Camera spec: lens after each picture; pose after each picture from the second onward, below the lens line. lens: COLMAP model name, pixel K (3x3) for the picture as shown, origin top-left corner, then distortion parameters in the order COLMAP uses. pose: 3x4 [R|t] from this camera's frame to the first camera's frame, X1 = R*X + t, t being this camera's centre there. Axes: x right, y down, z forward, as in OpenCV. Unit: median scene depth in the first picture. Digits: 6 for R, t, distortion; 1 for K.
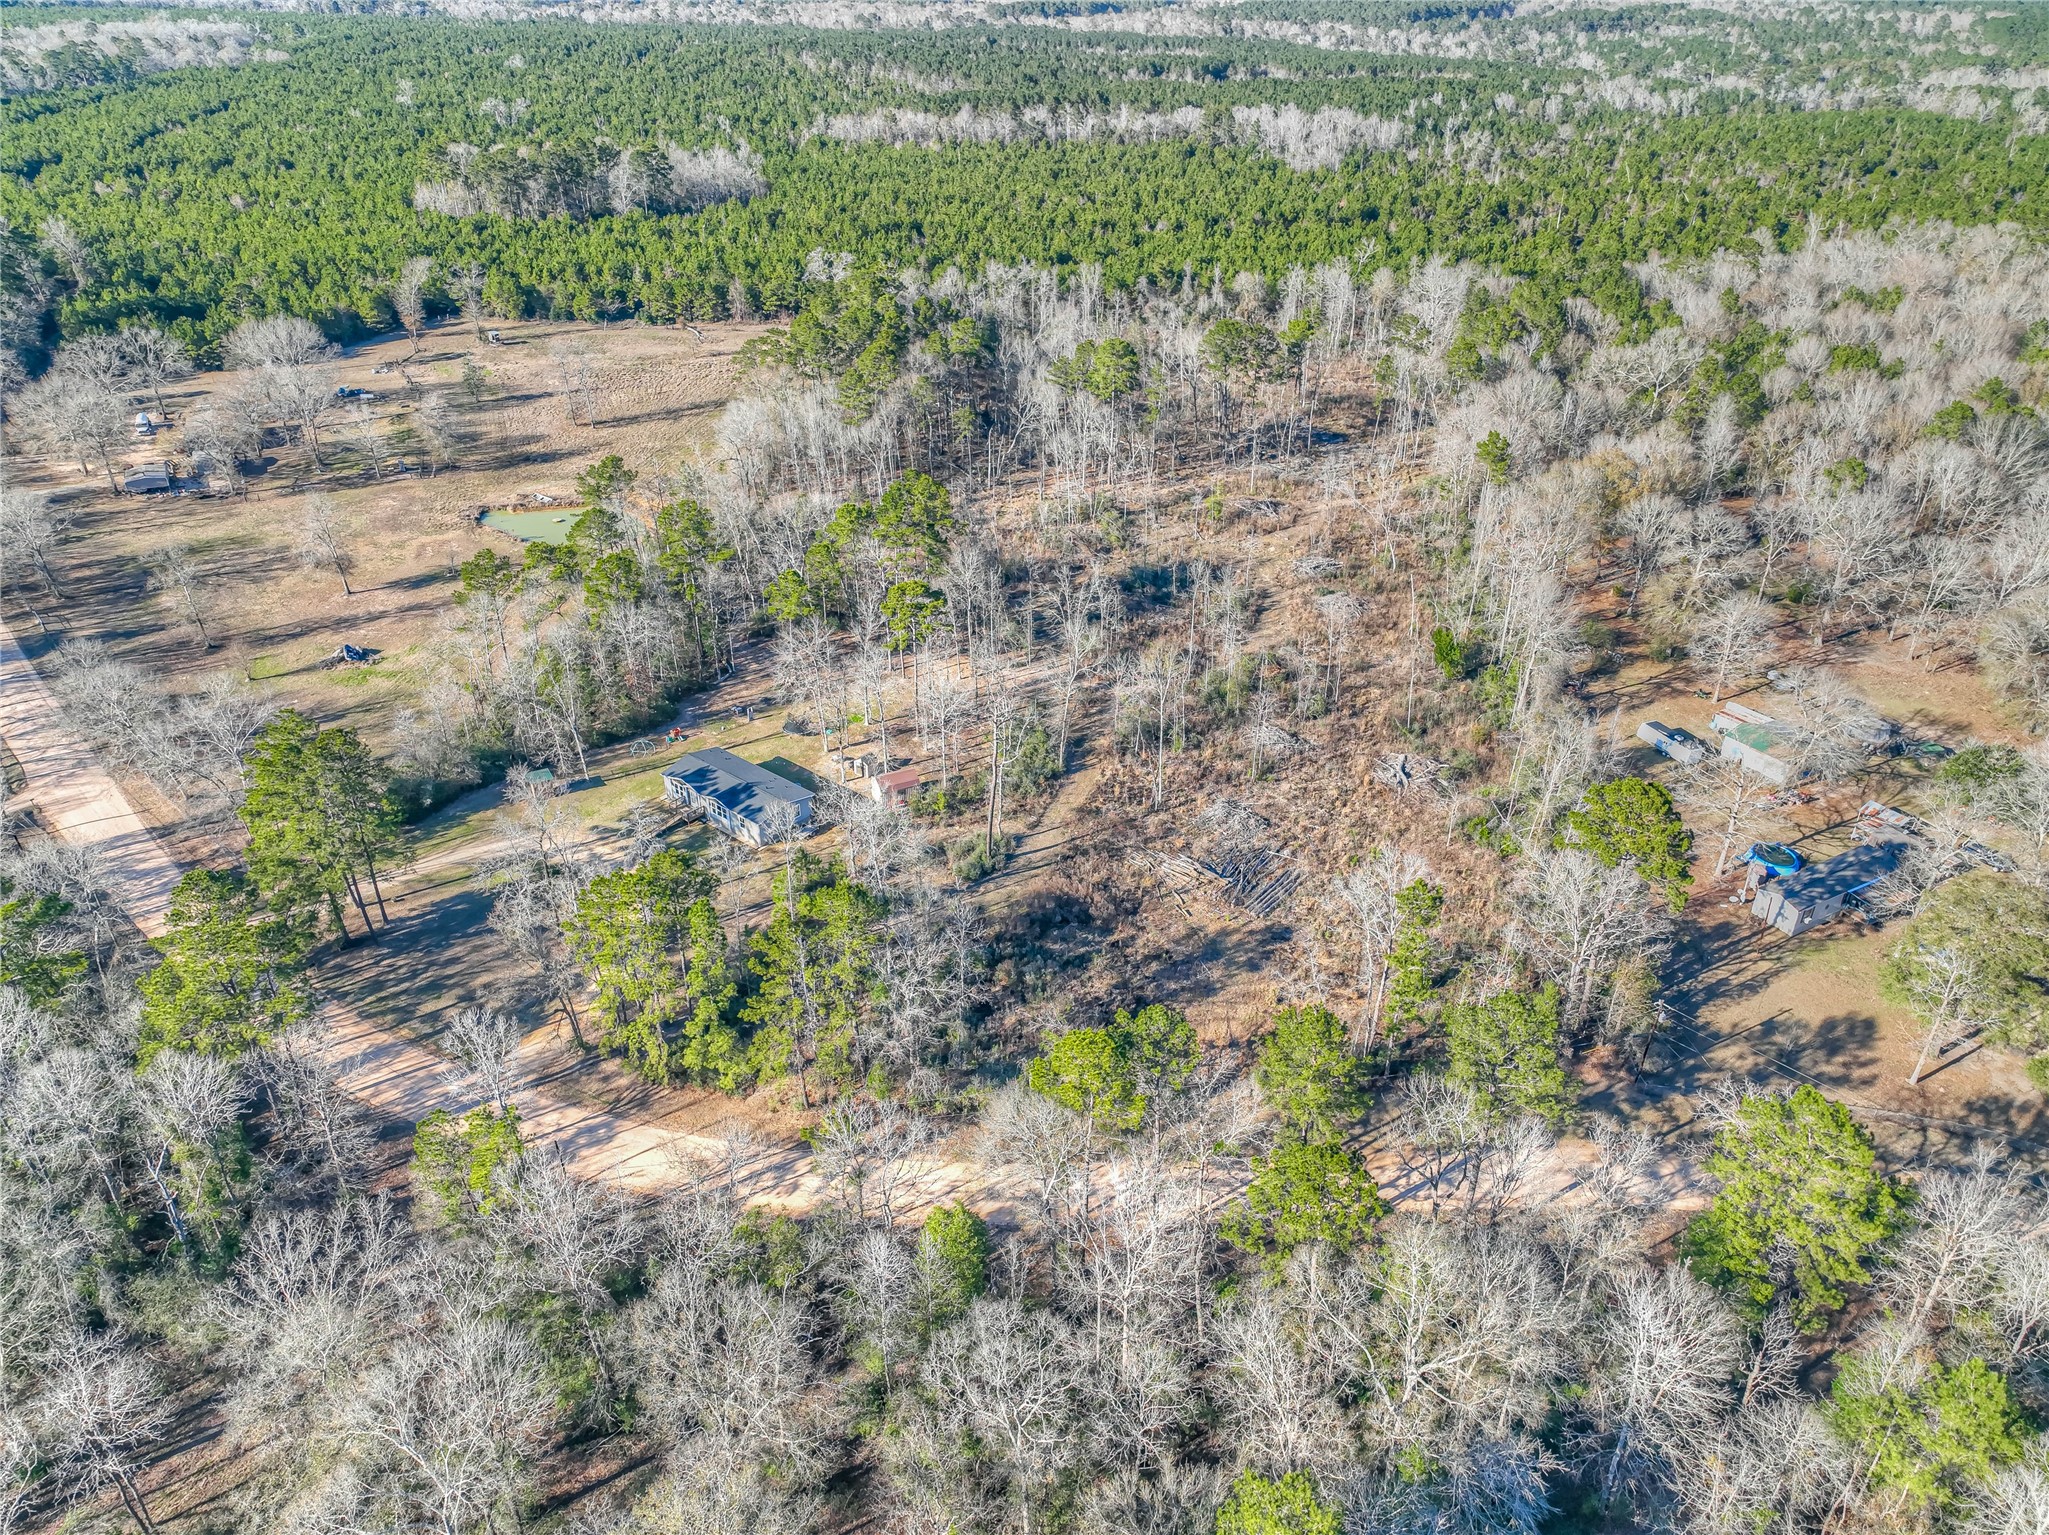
lens RADIAL K [[1459.1, 0, 1024.5], [0, 1459.1, 767.5], [0, 0, 1]] dist [0.001856, 0.035381]
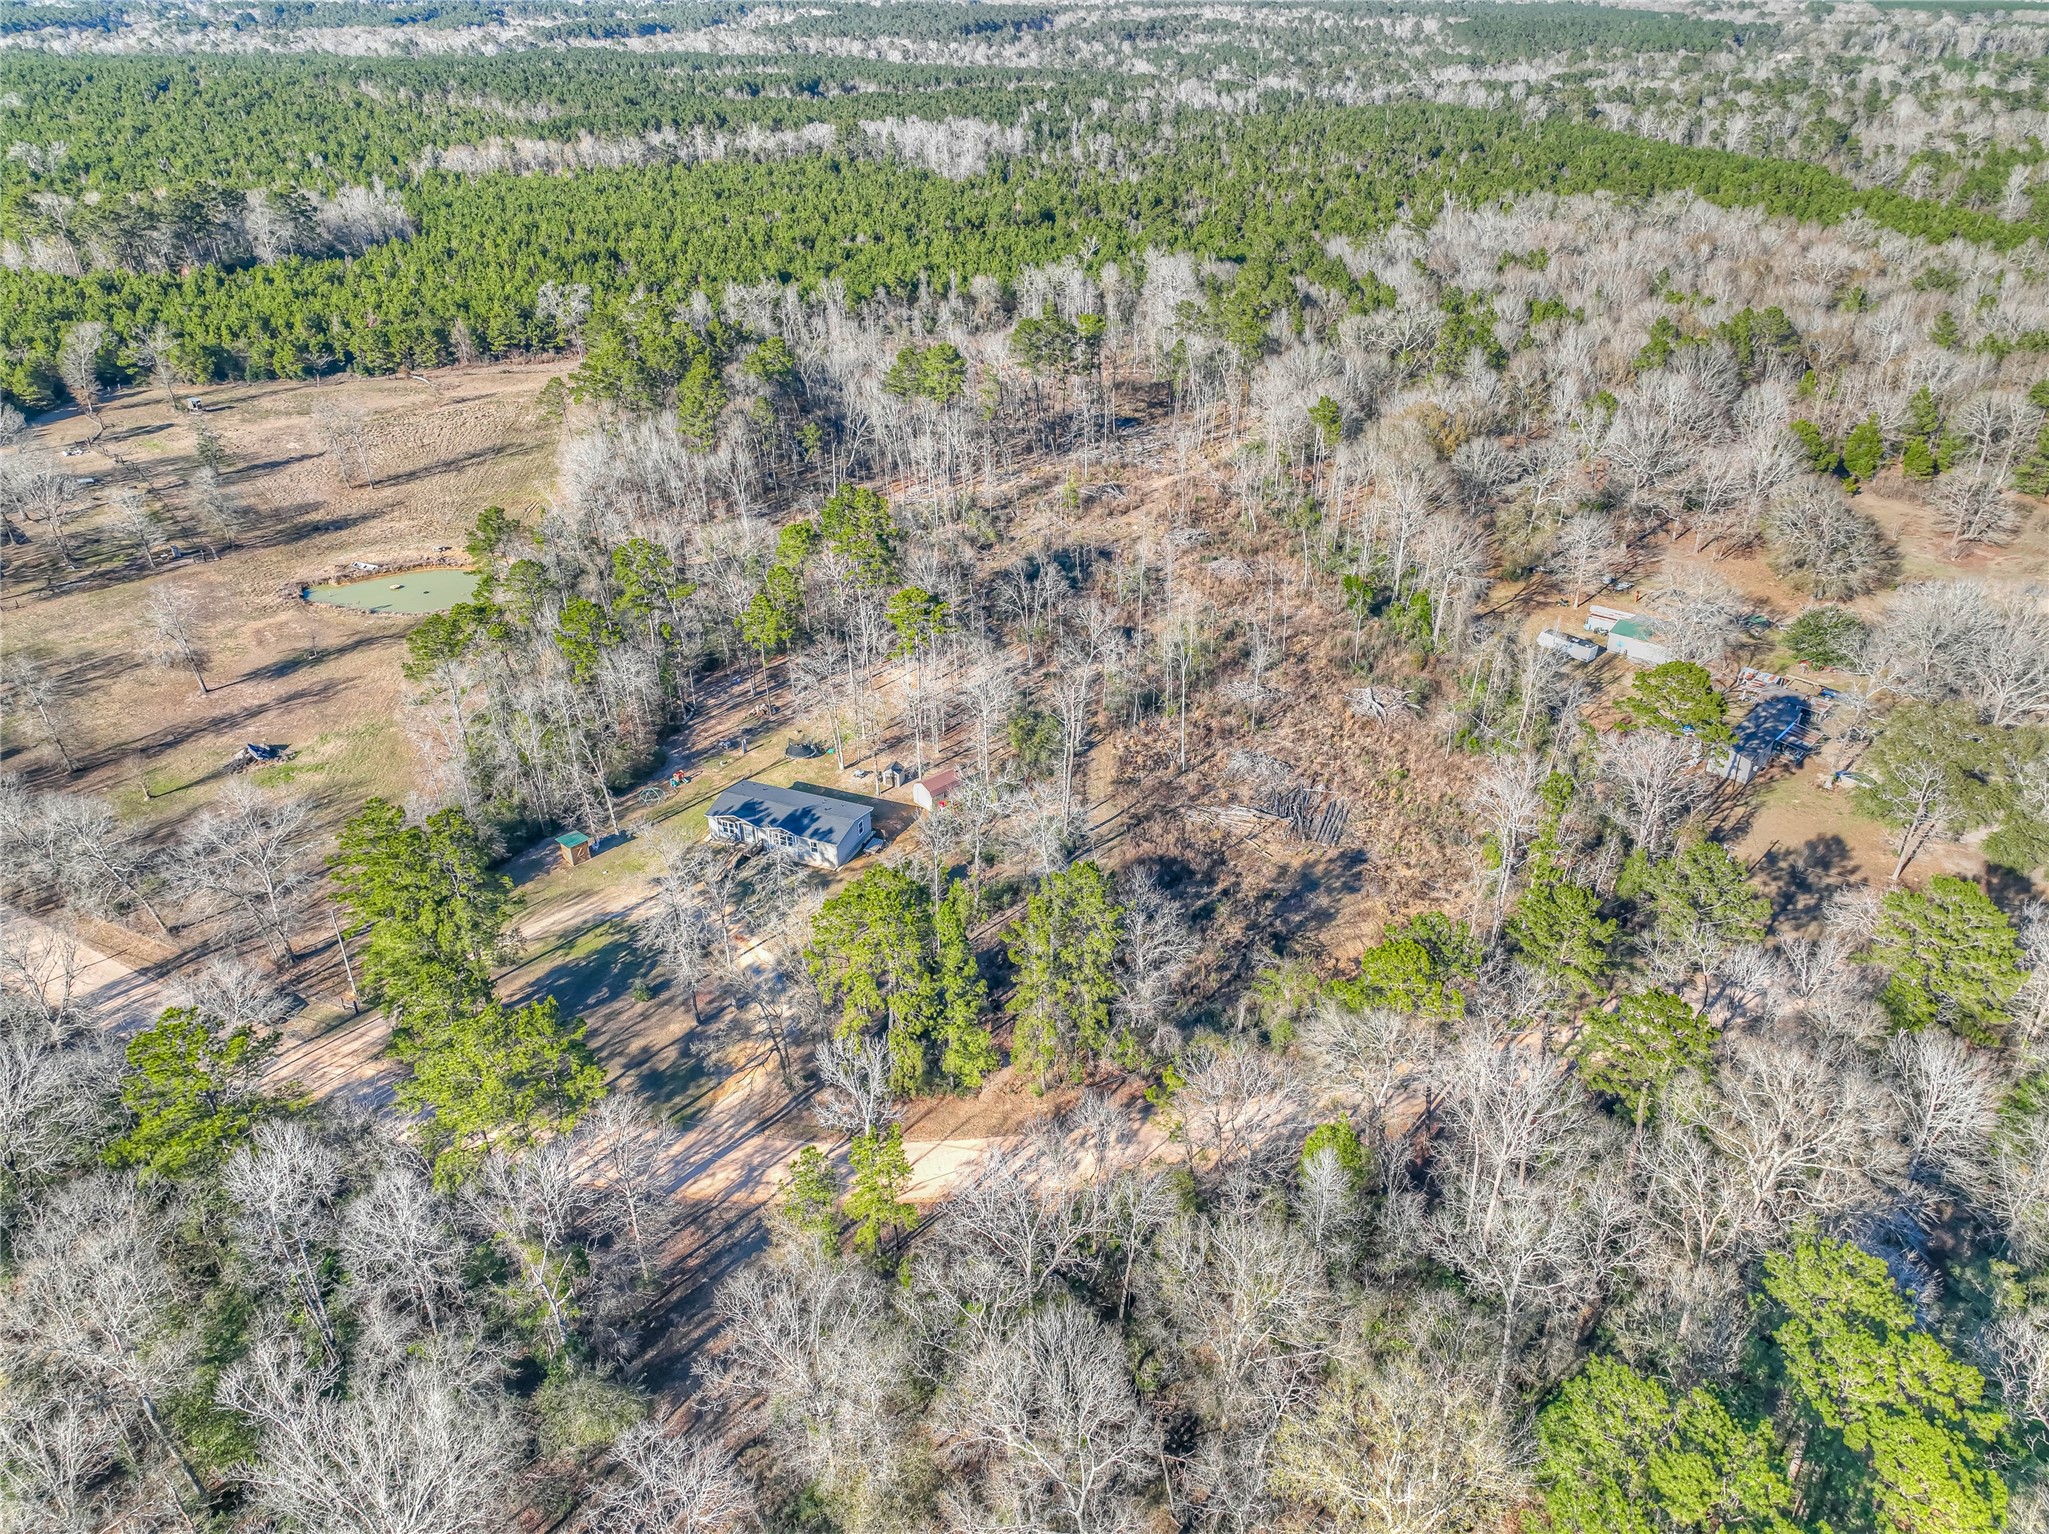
lens RADIAL K [[1459.1, 0, 1024.5], [0, 1459.1, 767.0], [0, 0, 1]] dist [0.001856, 0.035381]
pose [[0.953959, -0.157463, 0.255280, -0.139929], [0.159947, 0.987063, 0.011137, -0.001856], [-0.253731, 0.030207, 0.966803, 0.001983]]
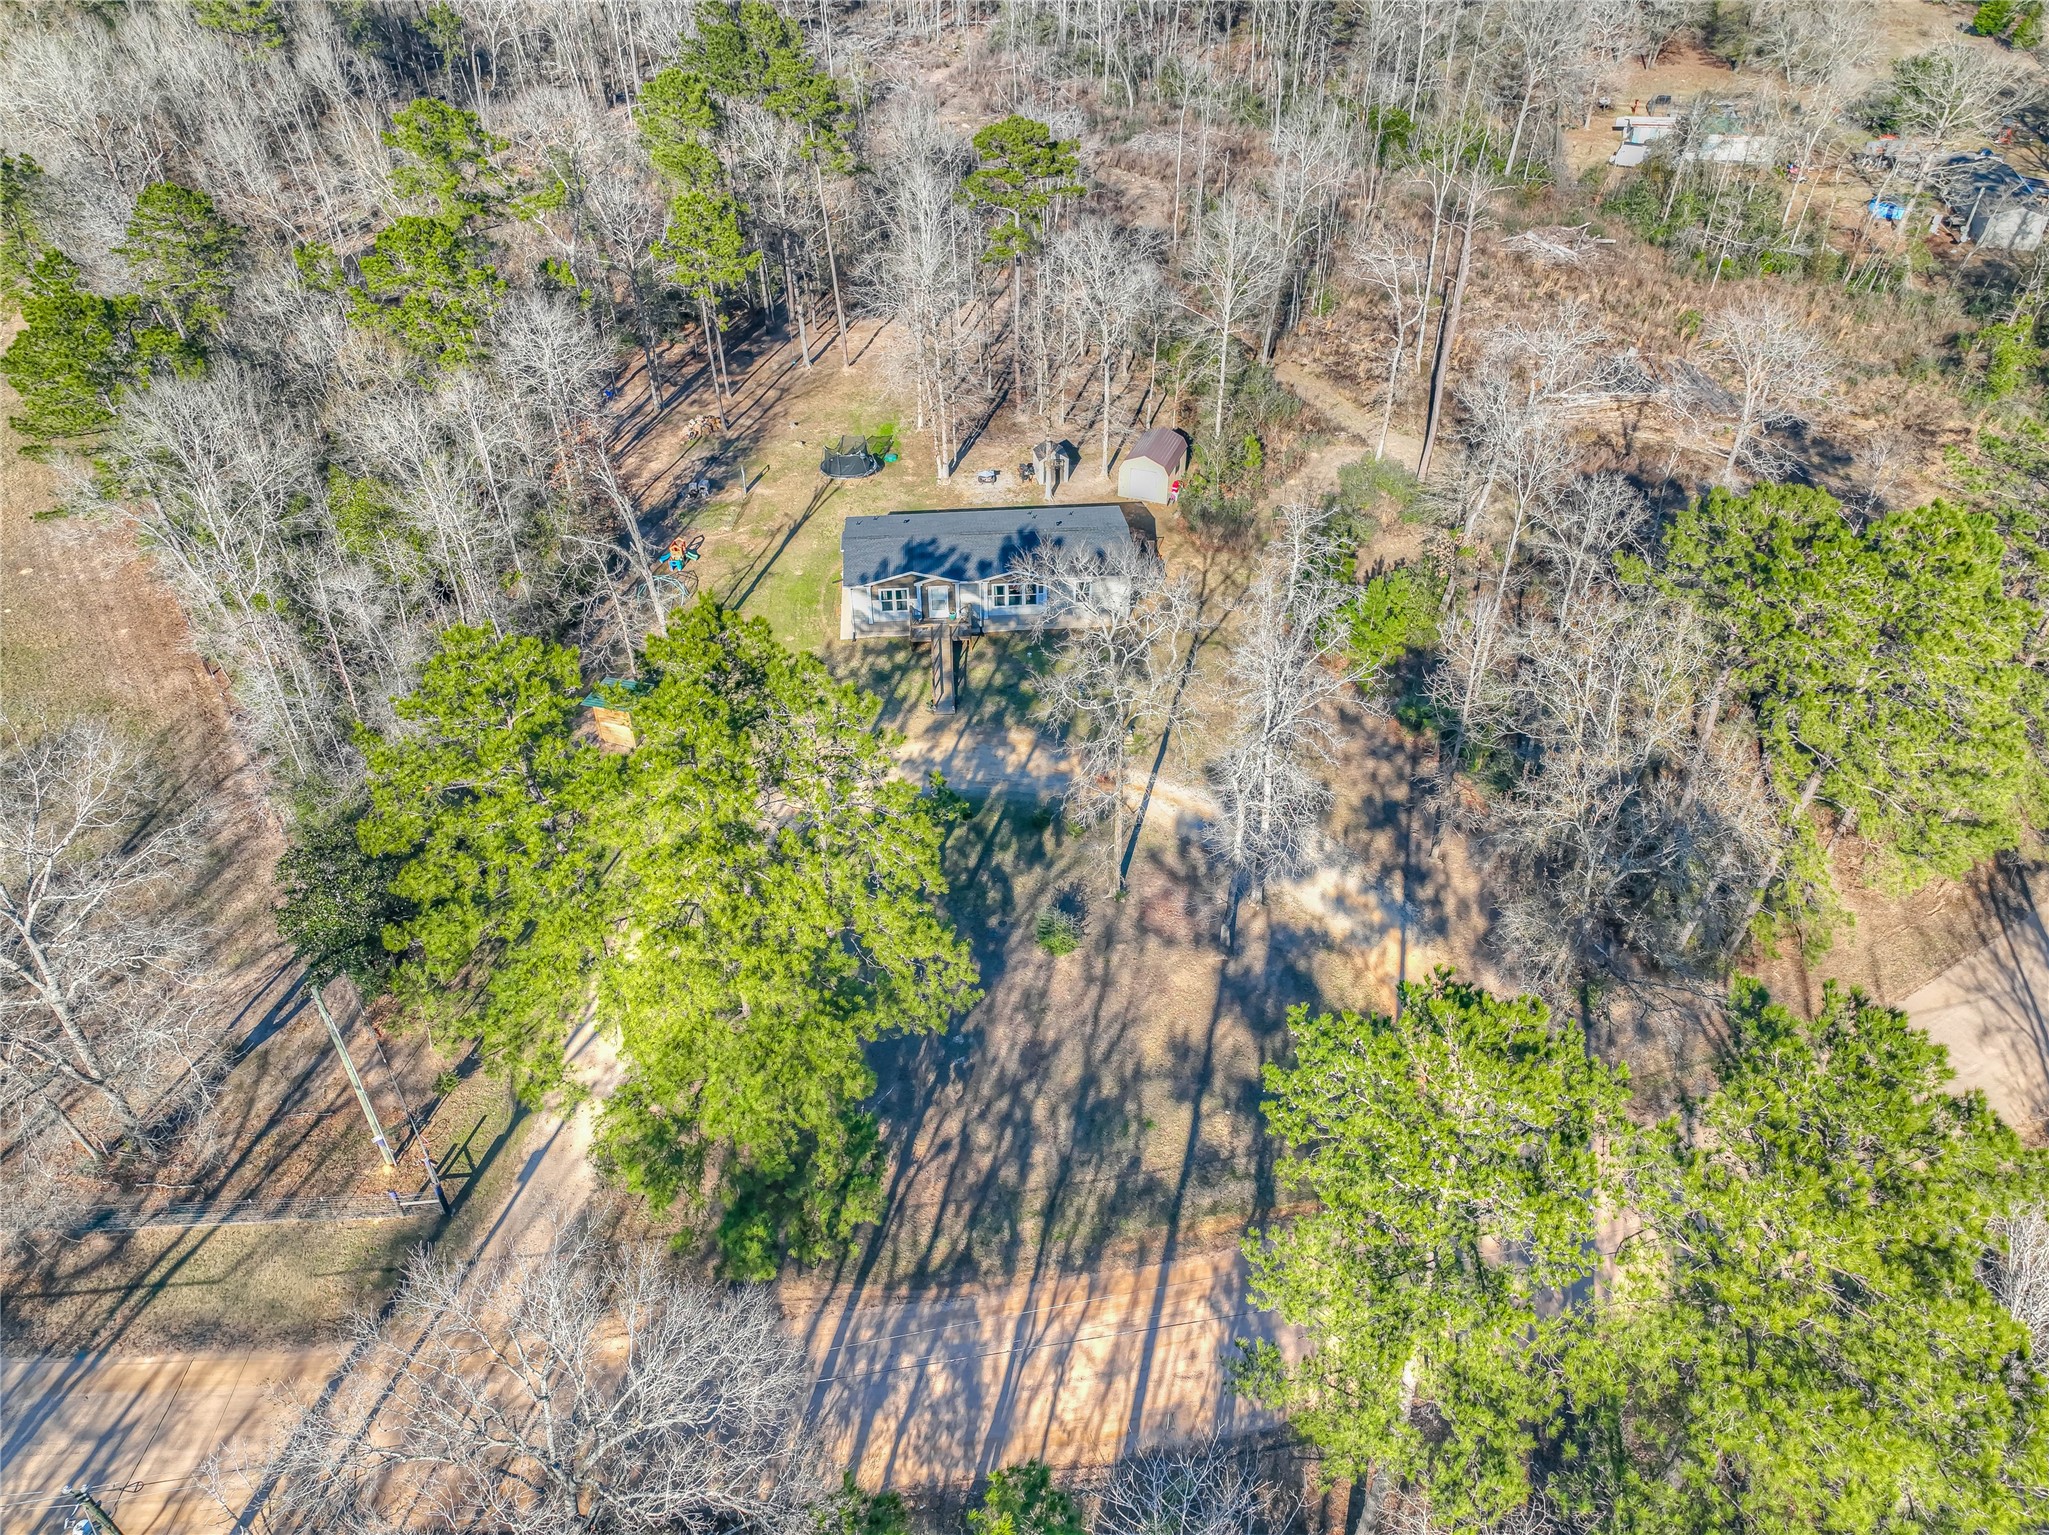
lens RADIAL K [[1469.6, 0, 998.9], [0, 1469.6, 769.9], [0, 0, 1]] dist [0.036513, -0.001406]
pose [[0.722855, -0.430444, 0.540554, -0.245586], [0.358658, 0.902370, 0.238943, -0.019267], [-0.590631, 0.021152, 0.806665, 0.274802]]
